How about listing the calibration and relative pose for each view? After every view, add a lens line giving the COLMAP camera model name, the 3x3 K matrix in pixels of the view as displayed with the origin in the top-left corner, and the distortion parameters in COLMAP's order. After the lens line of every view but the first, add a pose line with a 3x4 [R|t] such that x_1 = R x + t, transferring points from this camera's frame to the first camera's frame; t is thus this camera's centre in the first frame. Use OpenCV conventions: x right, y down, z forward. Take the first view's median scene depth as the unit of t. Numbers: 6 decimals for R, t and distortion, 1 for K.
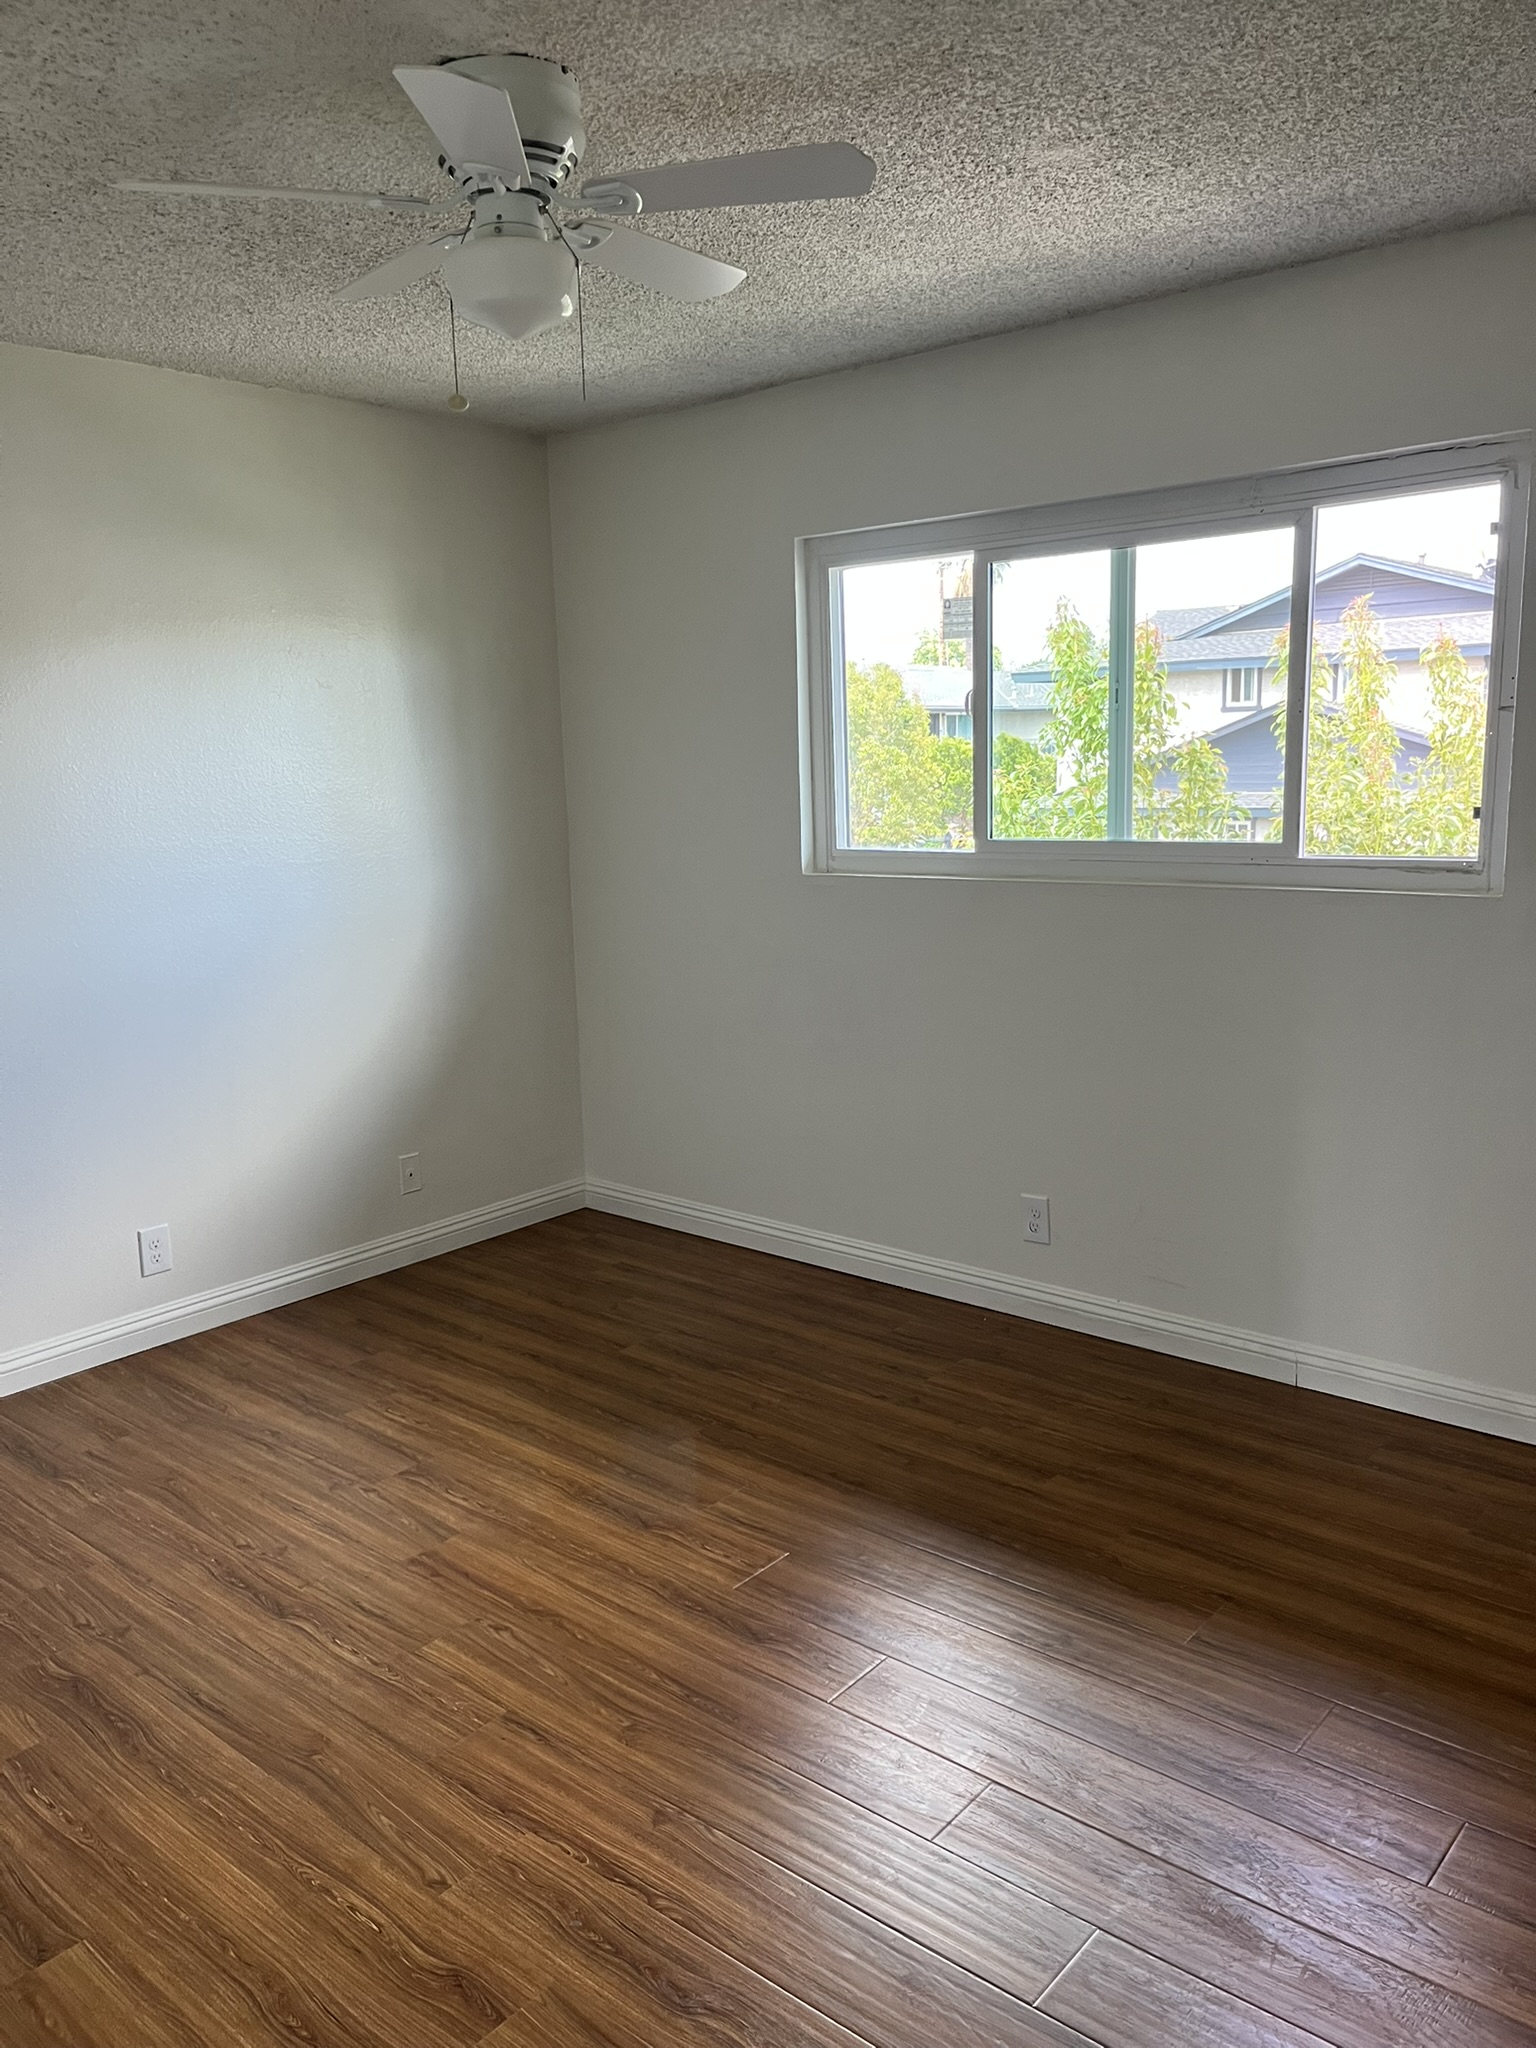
lens RADIAL K [[1542.1, 0, 768.8], [0, 1542.1, 1034.3], [0, 0, 1]] dist [0.069912, -0.091177]
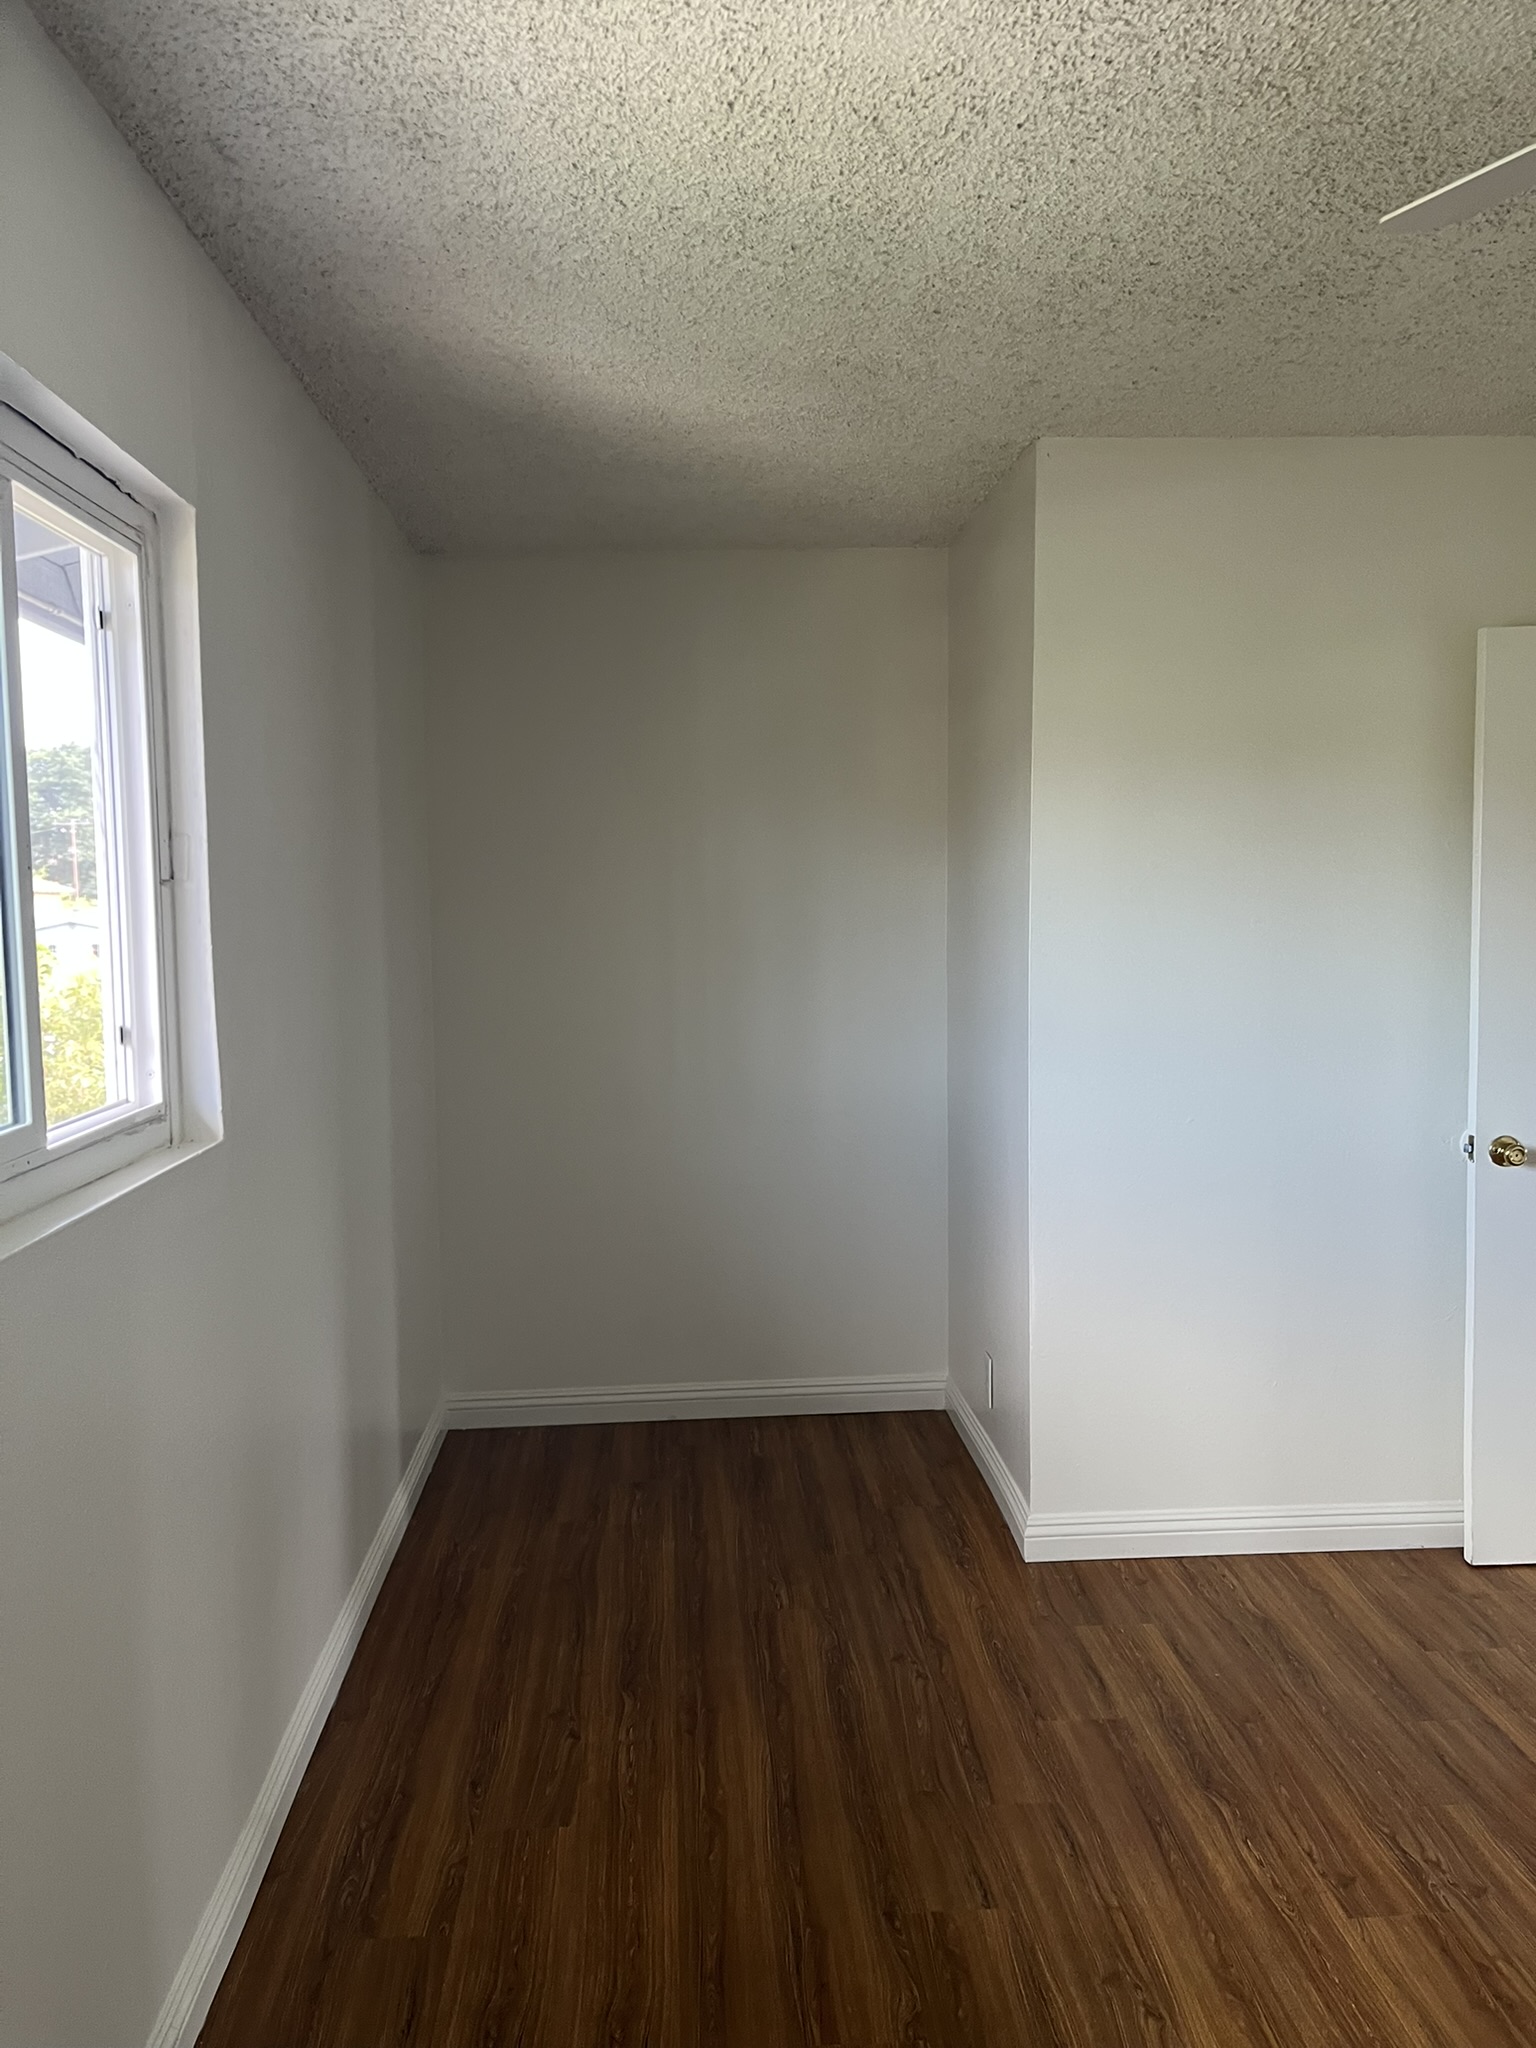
lens RADIAL K [[1542.1, 0, 761.2], [0, 1542.1, 1023.2], [0, 0, 1]] dist [0.069912, -0.091177]
pose [[-0.688354, -0.021576, 0.725054, -0.214671], [0.161847, 0.969791, 0.182514, -0.223724], [-0.707089, 0.242982, -0.664068, 1.244192]]
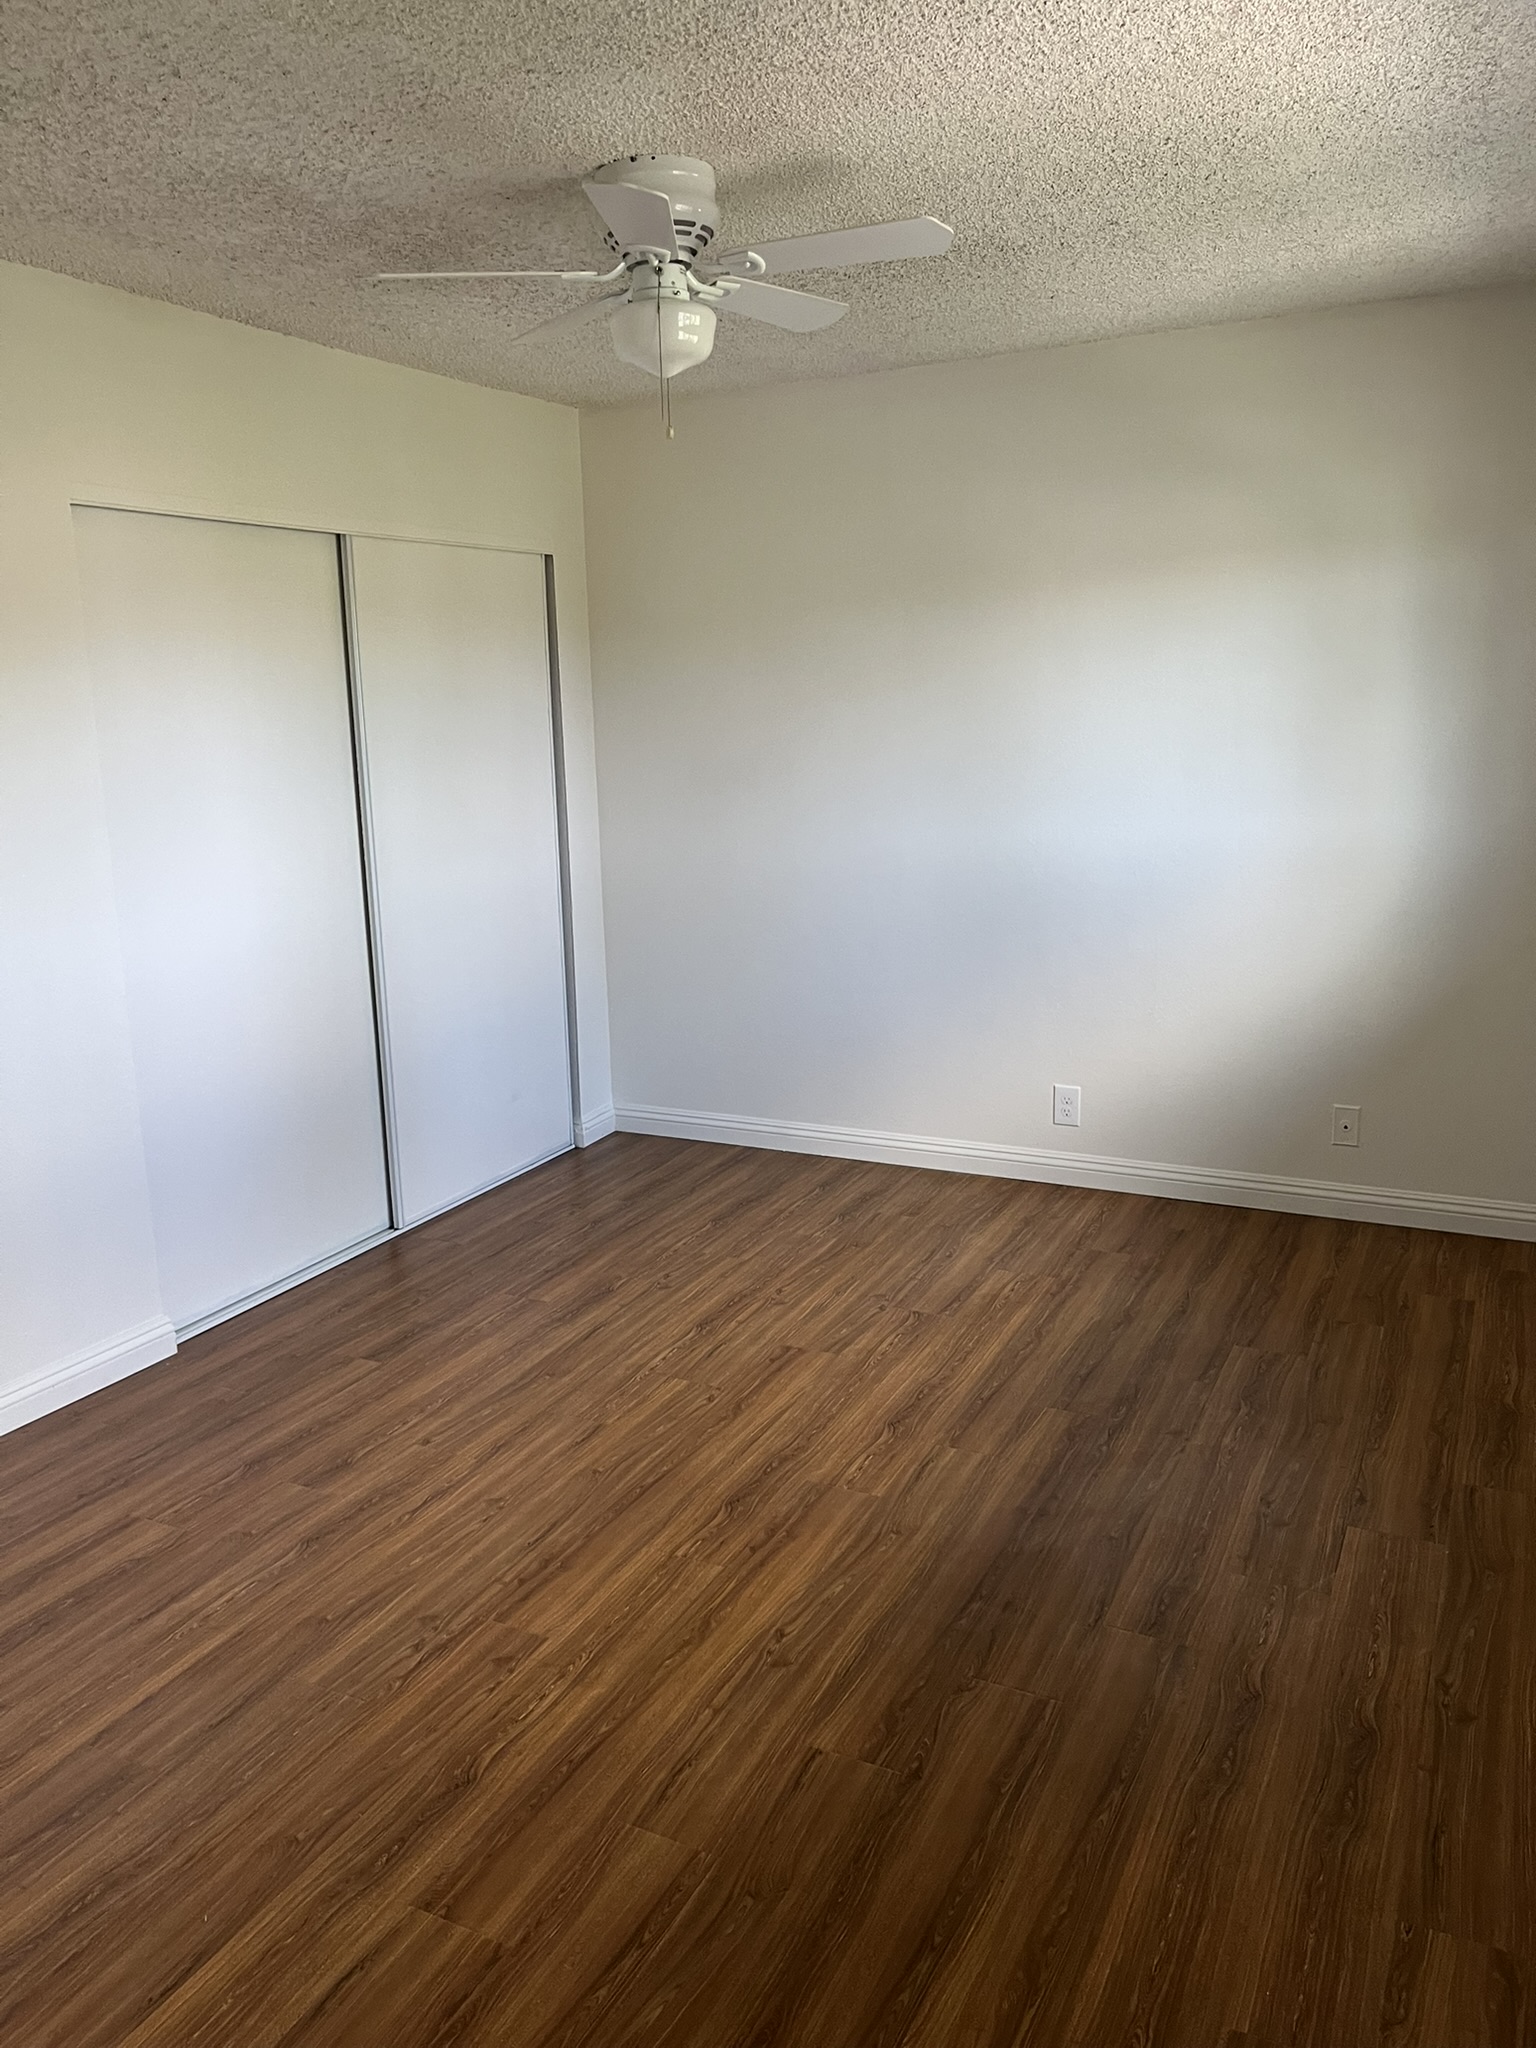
lens RADIAL K [[1542.1, 0, 759.3], [0, 1542.1, 1015.6], [0, 0, 1]] dist [0.069912, -0.091177]
pose [[0.236462, 0.217325, -0.947025, 0.799952], [-0.156091, 0.970503, 0.183739, -0.132936], [0.959021, 0.104374, 0.263409, 0.556771]]
